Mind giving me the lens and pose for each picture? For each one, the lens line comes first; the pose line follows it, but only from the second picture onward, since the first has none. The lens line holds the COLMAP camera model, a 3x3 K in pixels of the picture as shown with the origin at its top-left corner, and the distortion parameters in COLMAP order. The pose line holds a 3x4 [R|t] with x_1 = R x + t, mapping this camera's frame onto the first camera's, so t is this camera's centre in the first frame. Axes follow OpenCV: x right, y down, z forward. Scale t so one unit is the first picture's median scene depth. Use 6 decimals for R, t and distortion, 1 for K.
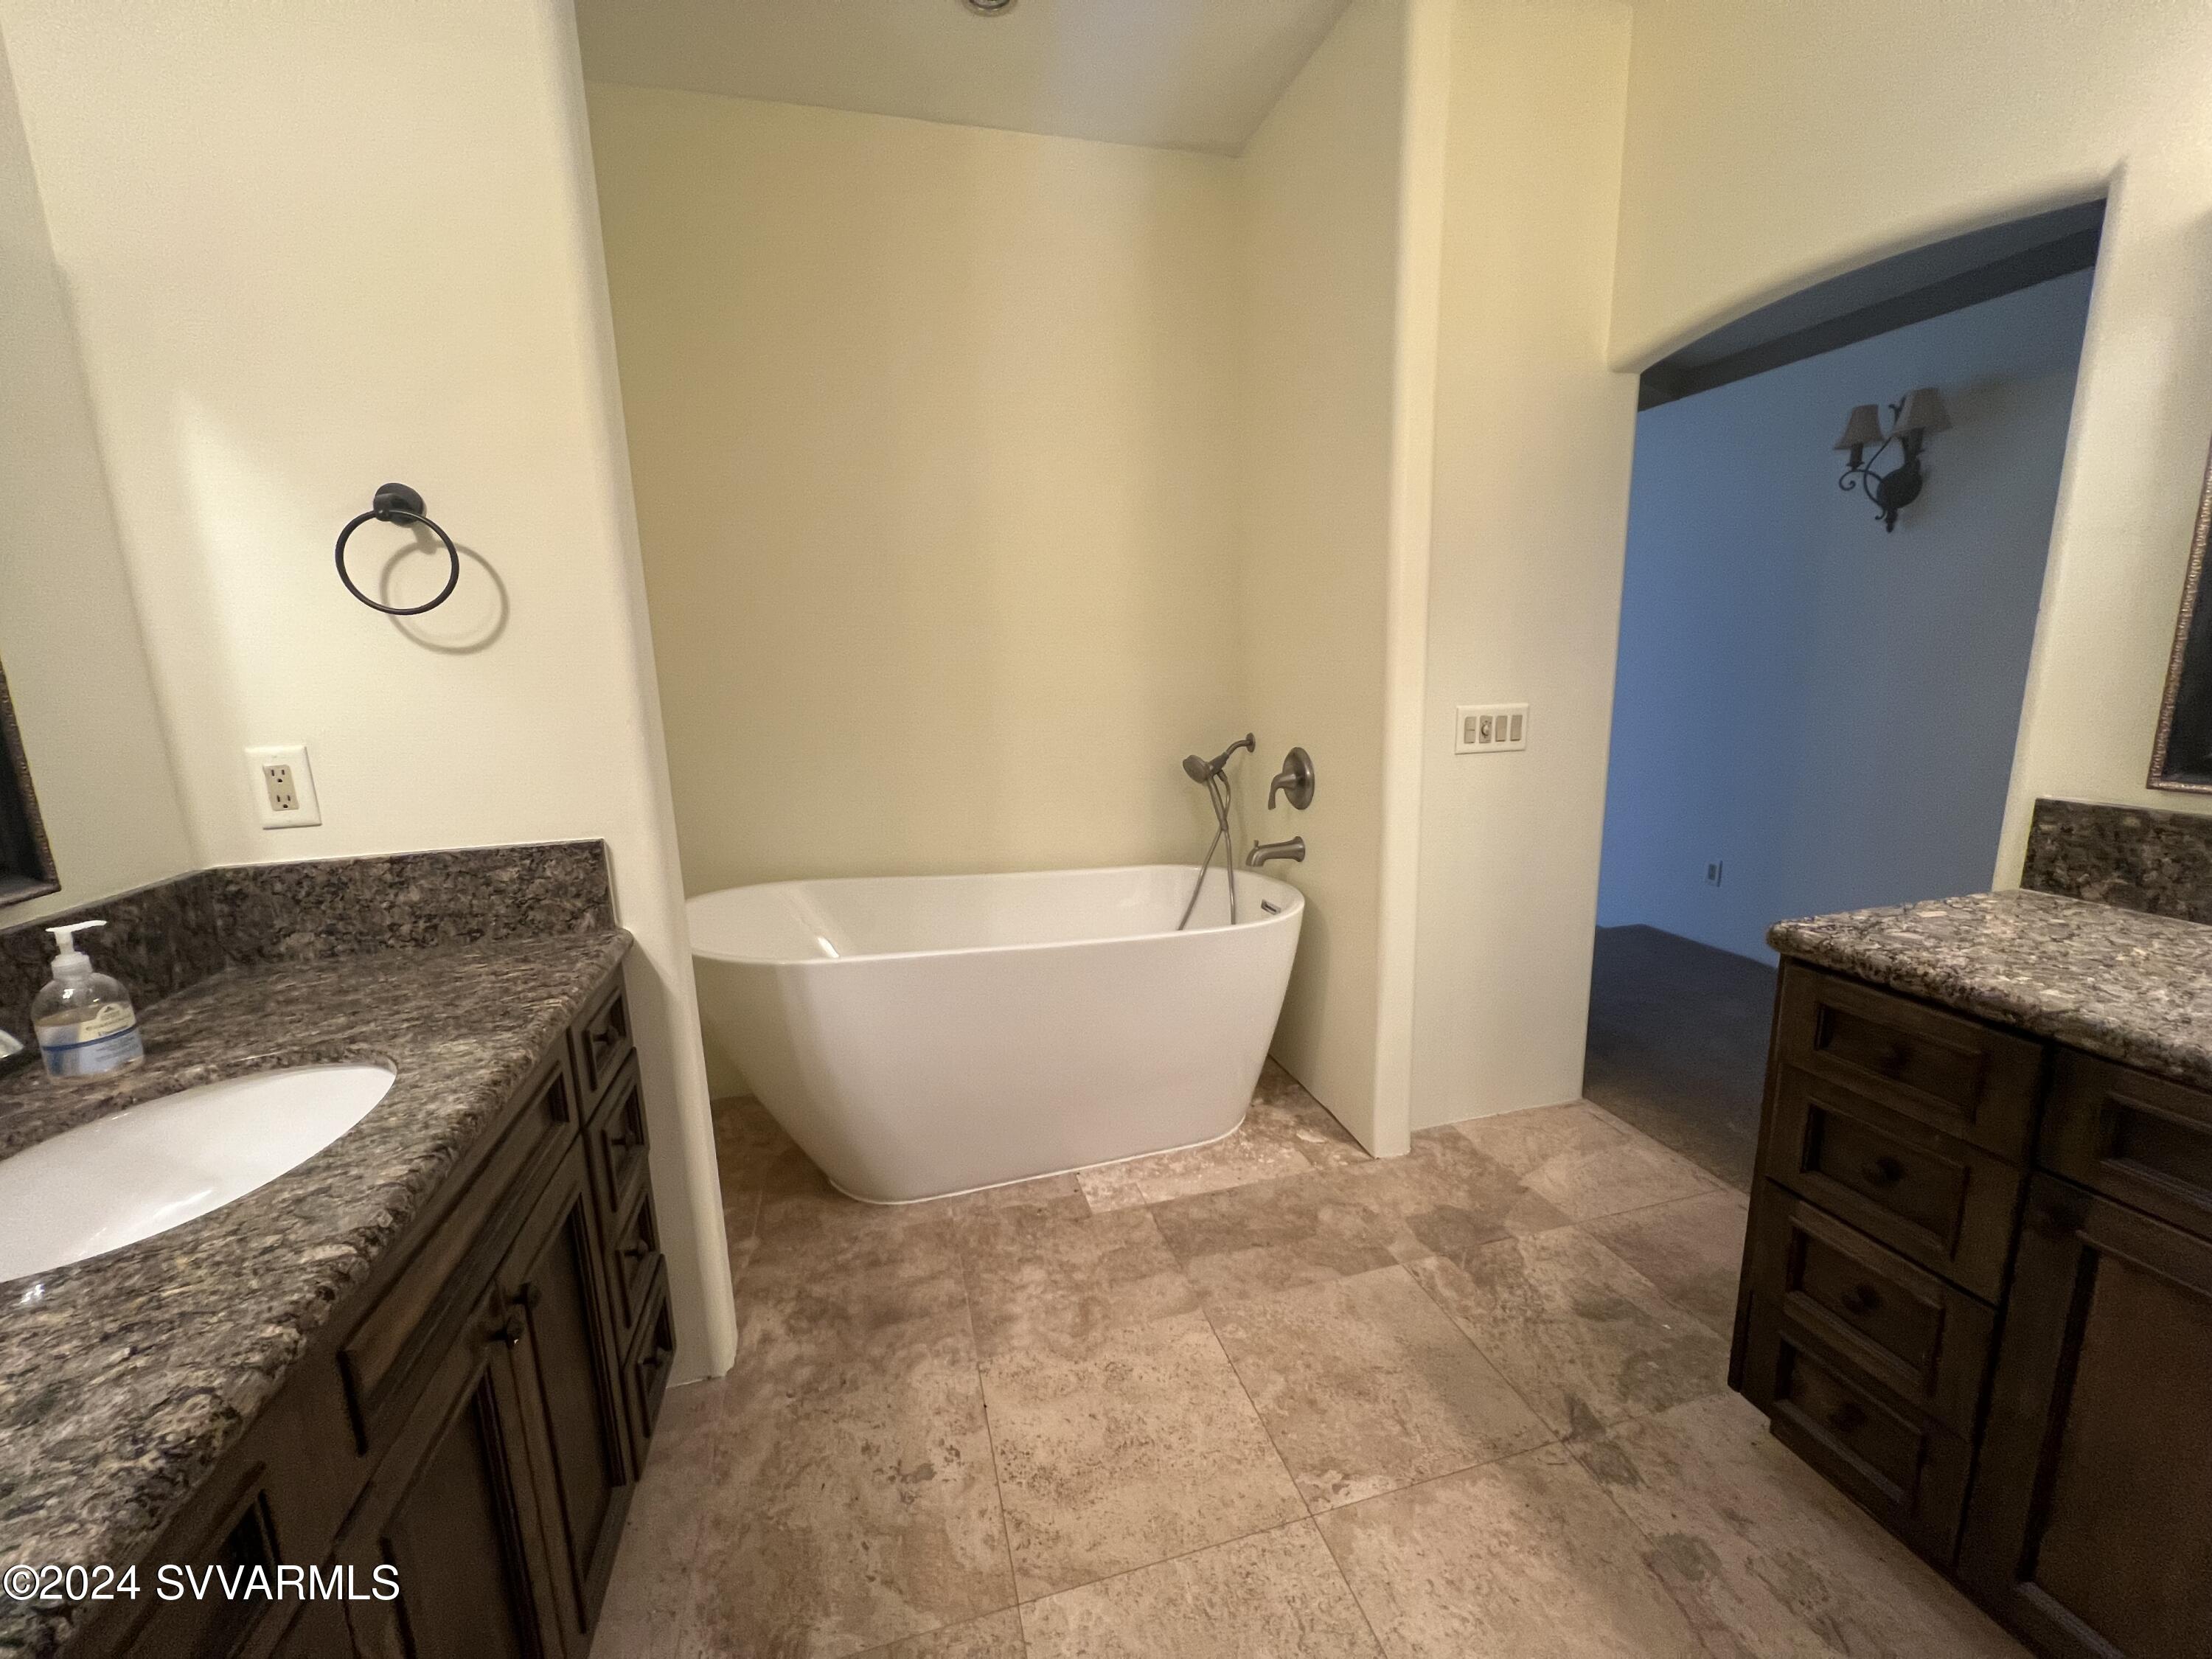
lens RADIAL K [[874.1, 0, 1101.4], [0, 874.1, 824.5], [0, 0, 1]] dist [-0.002546, -0.000113]
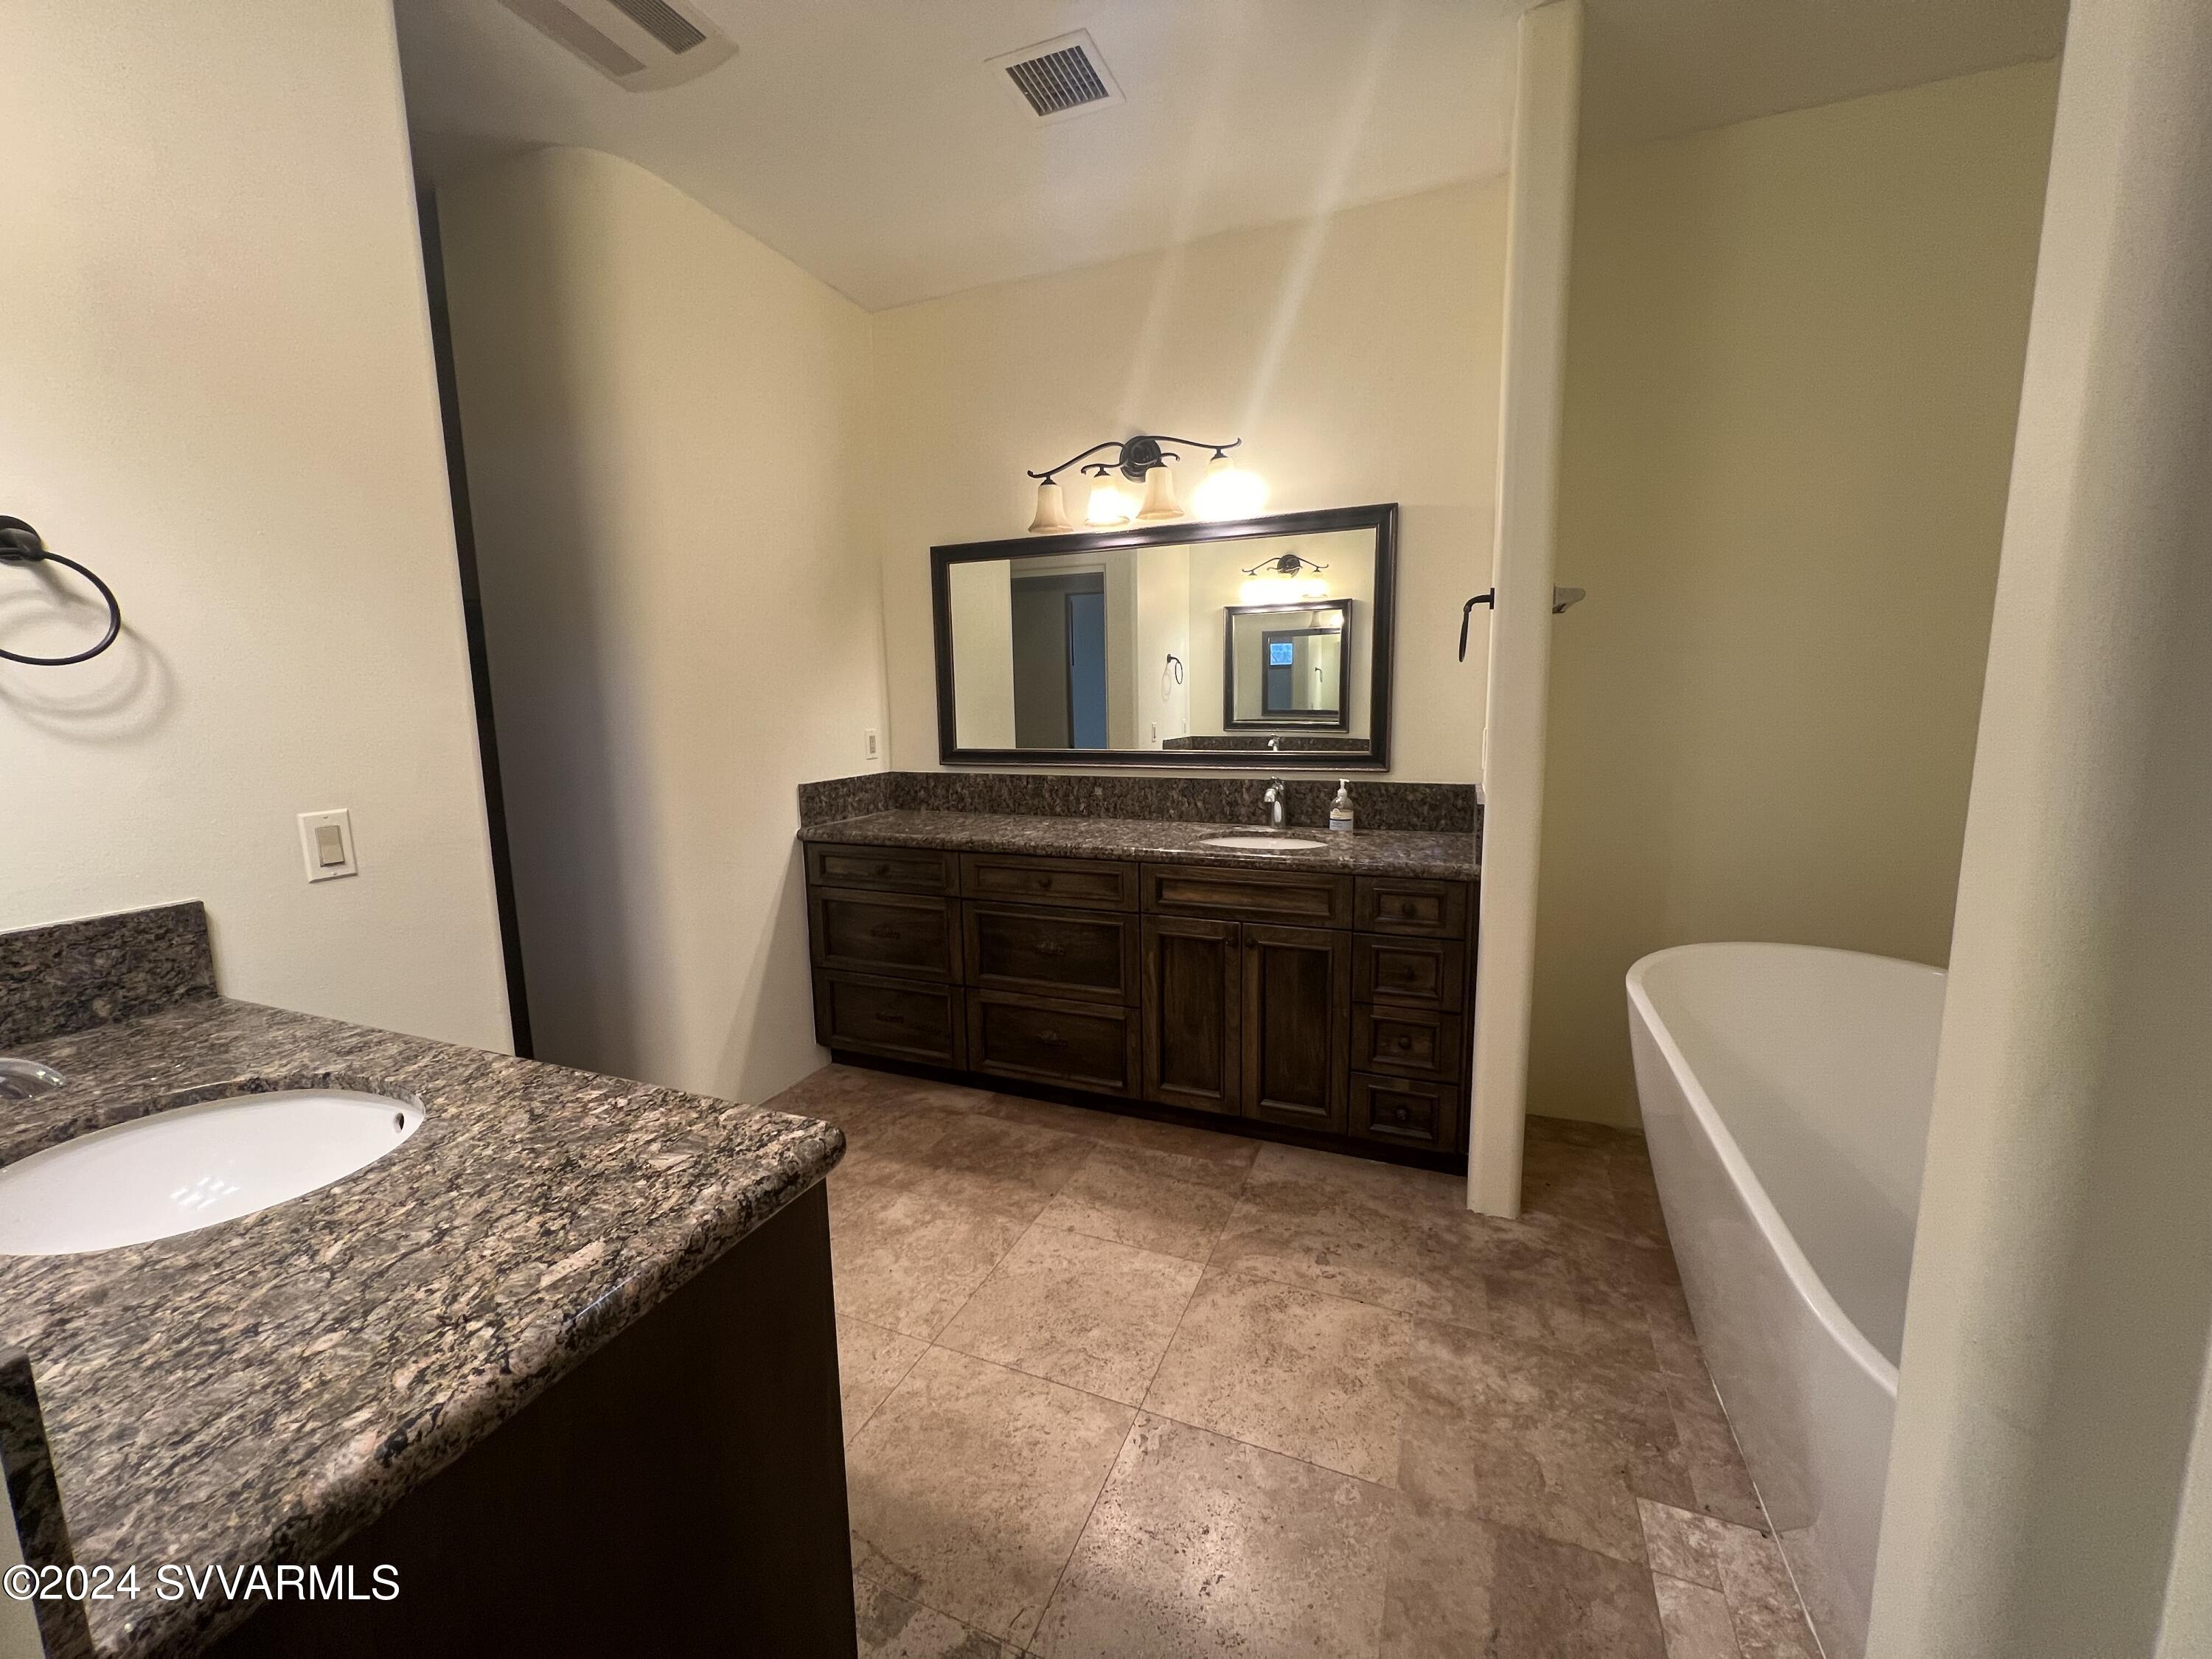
lens RADIAL K [[874.1, 0, 1101.4], [0, 874.1, 824.5], [0, 0, 1]] dist [-0.002546, -0.000113]
pose [[-0.607669, 0.152575, -0.779397, 1.088566], [-0.117847, 0.953186, 0.278476, -0.312795], [0.785399, 0.261071, -0.561241, 1.417749]]
